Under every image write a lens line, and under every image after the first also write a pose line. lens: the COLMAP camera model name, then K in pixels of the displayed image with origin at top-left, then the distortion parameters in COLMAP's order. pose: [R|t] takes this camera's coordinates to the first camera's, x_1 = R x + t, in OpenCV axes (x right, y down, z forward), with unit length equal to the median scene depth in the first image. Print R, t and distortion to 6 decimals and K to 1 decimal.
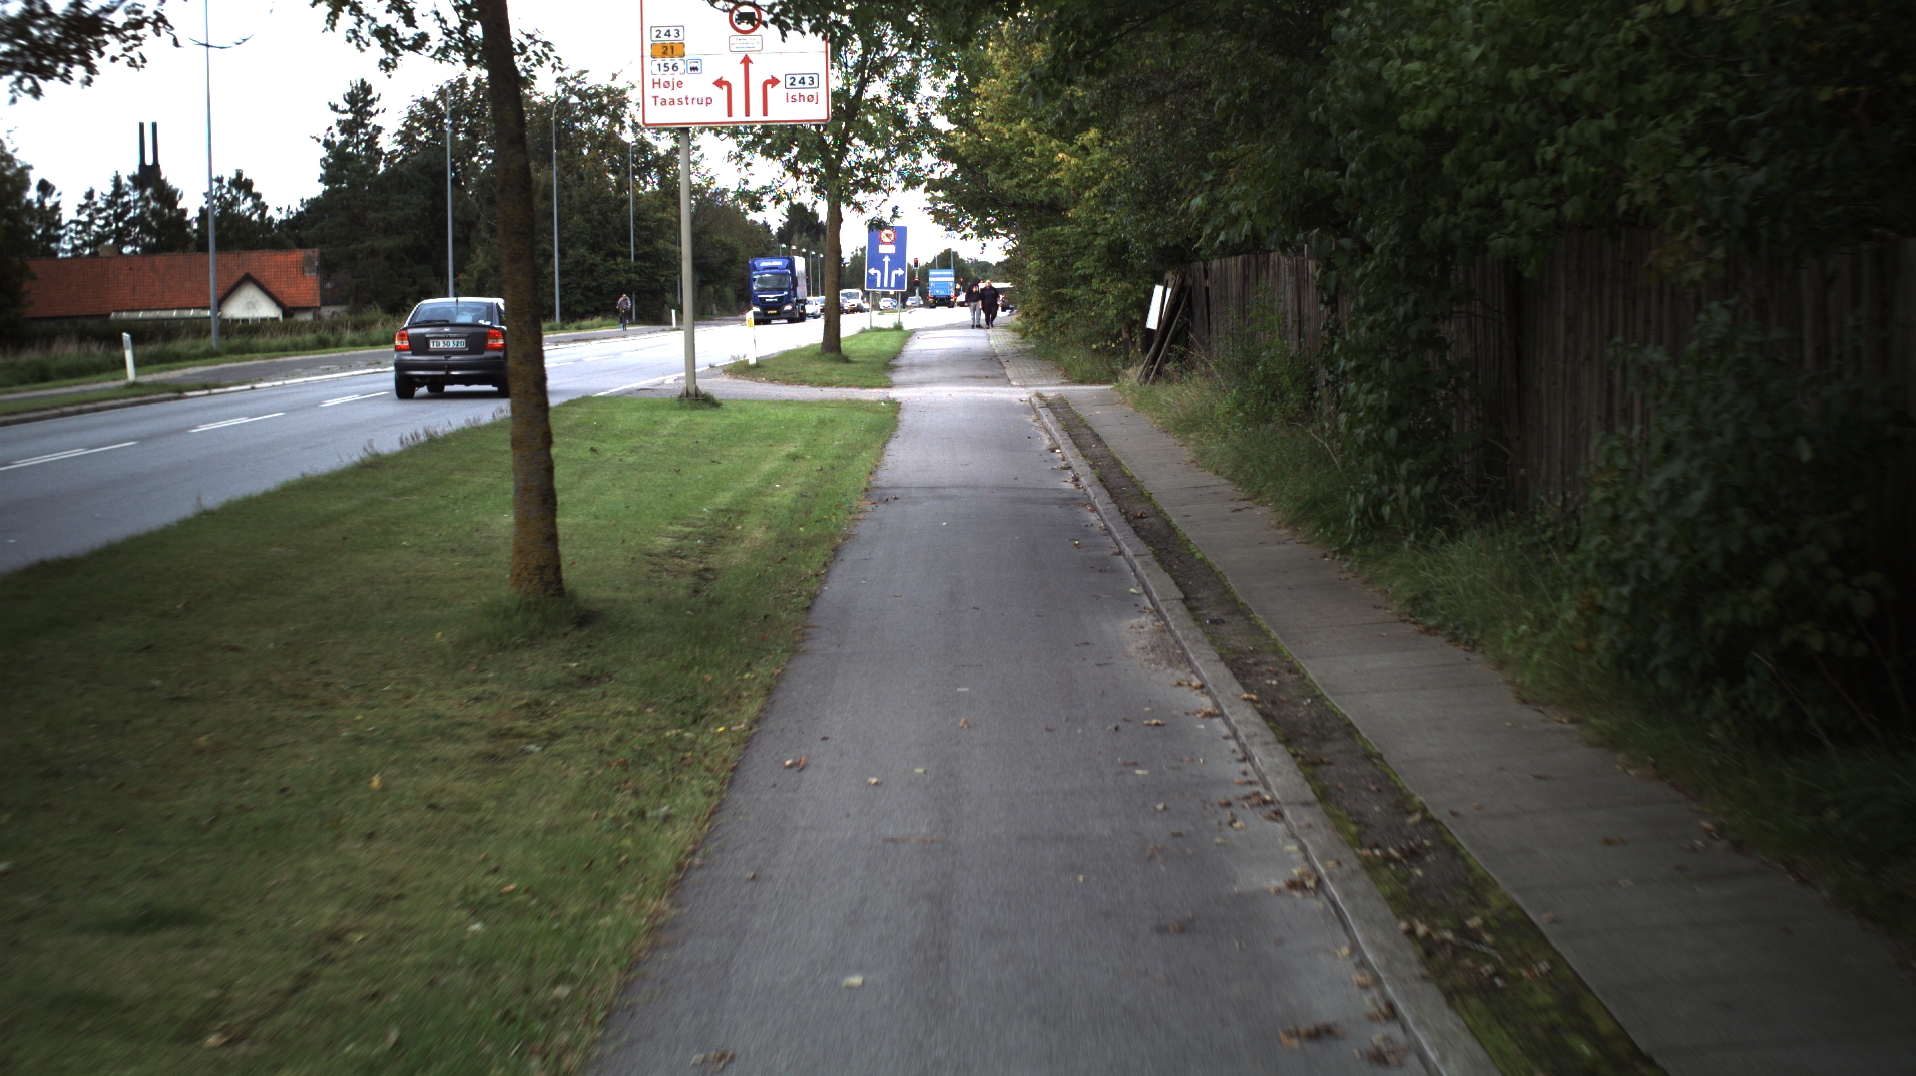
lens RADIAL K [[3088.0, 0, 958.0], [0, 3088.0, 538.0], [0, 0, 1]] dist [-0.290347, 0.518936]
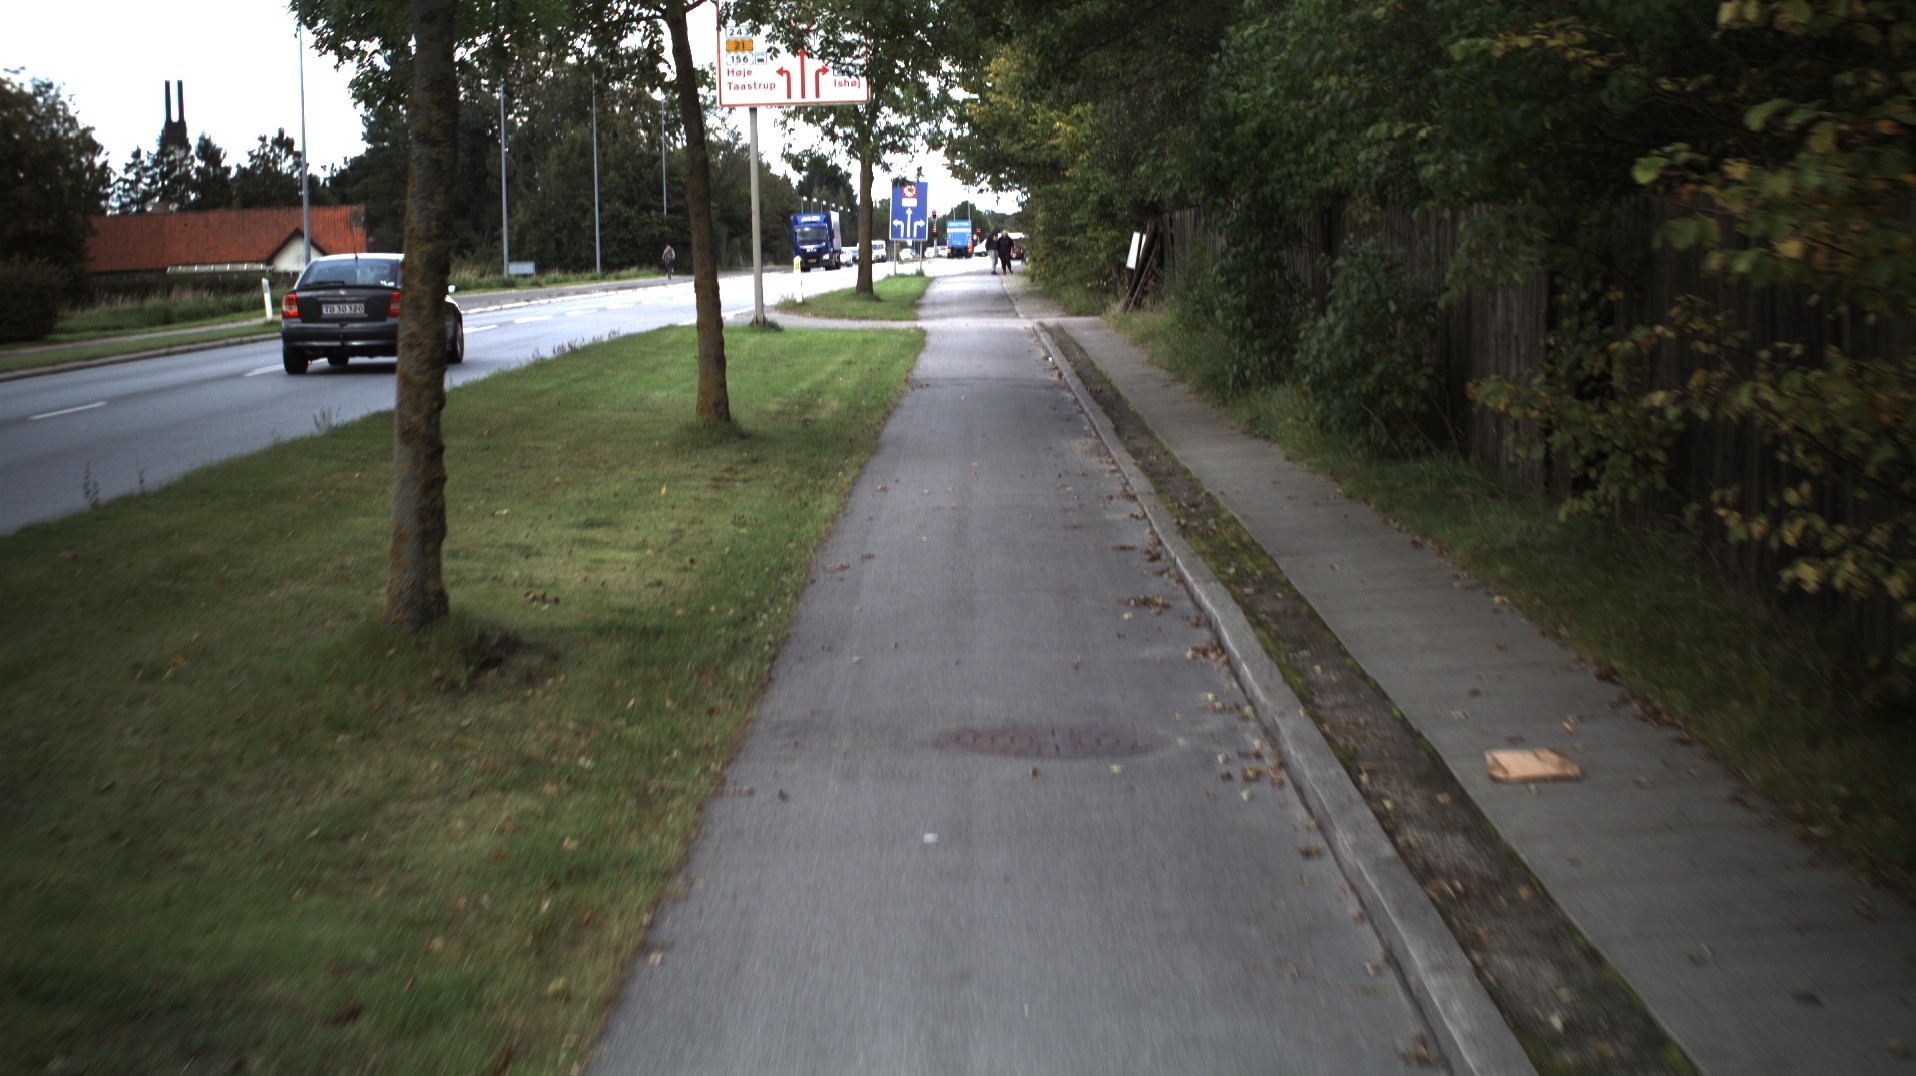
lens RADIAL K [[3088.0, 0, 958.0], [0, 3088.0, 538.0], [0, 0, 1]] dist [-0.290347, 0.518936]
pose [[0.999968, -0.005061, -0.006190, 0.000545], [0.005158, 0.999864, 0.015685, 0.011803], [0.006109, -0.015717, 0.999858, -0.133964]]
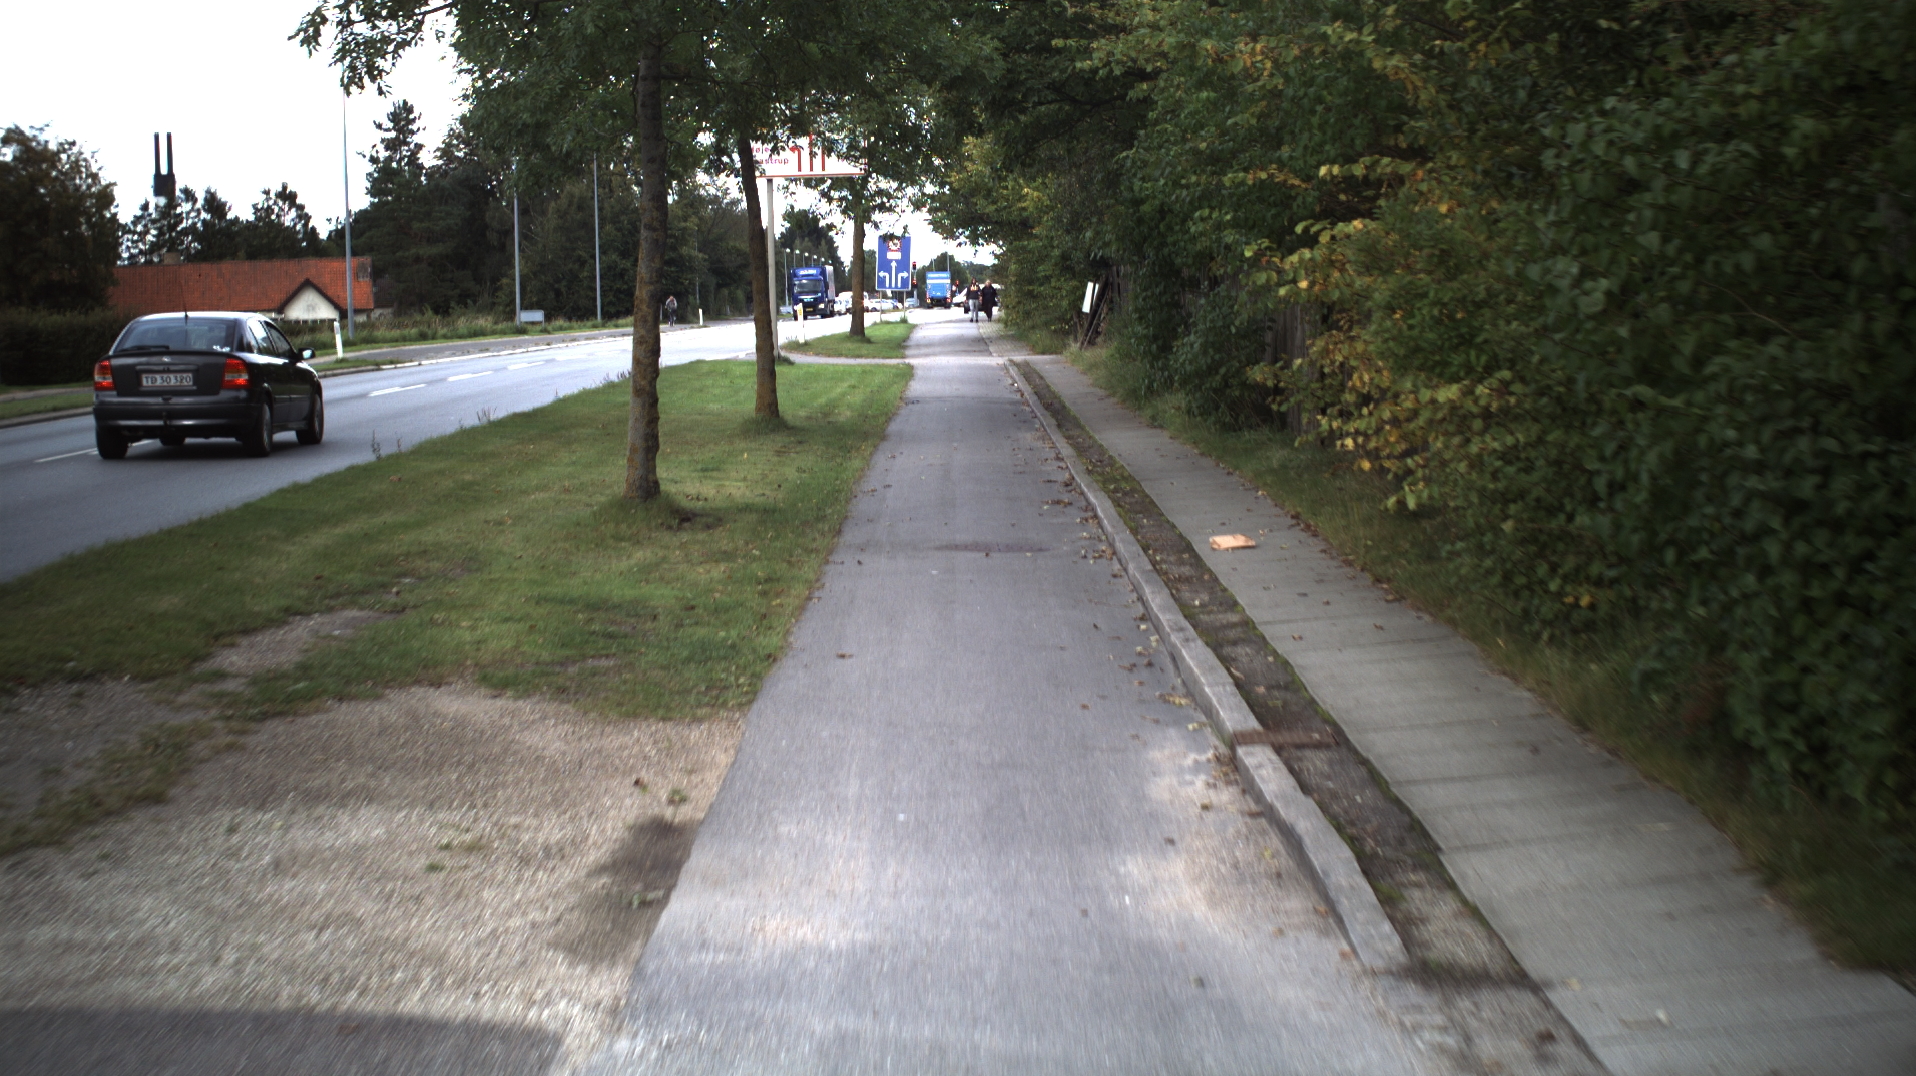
lens RADIAL K [[3088.0, 0, 958.0], [0, 3088.0, 538.0], [0, 0, 1]] dist [-0.290347, 0.518936]
pose [[0.999985, -0.005482, 0.000745, 0.000365], [0.005482, 0.999985, -0.000838, 0.023371], [-0.000740, 0.000842, 0.999999, -0.268954]]
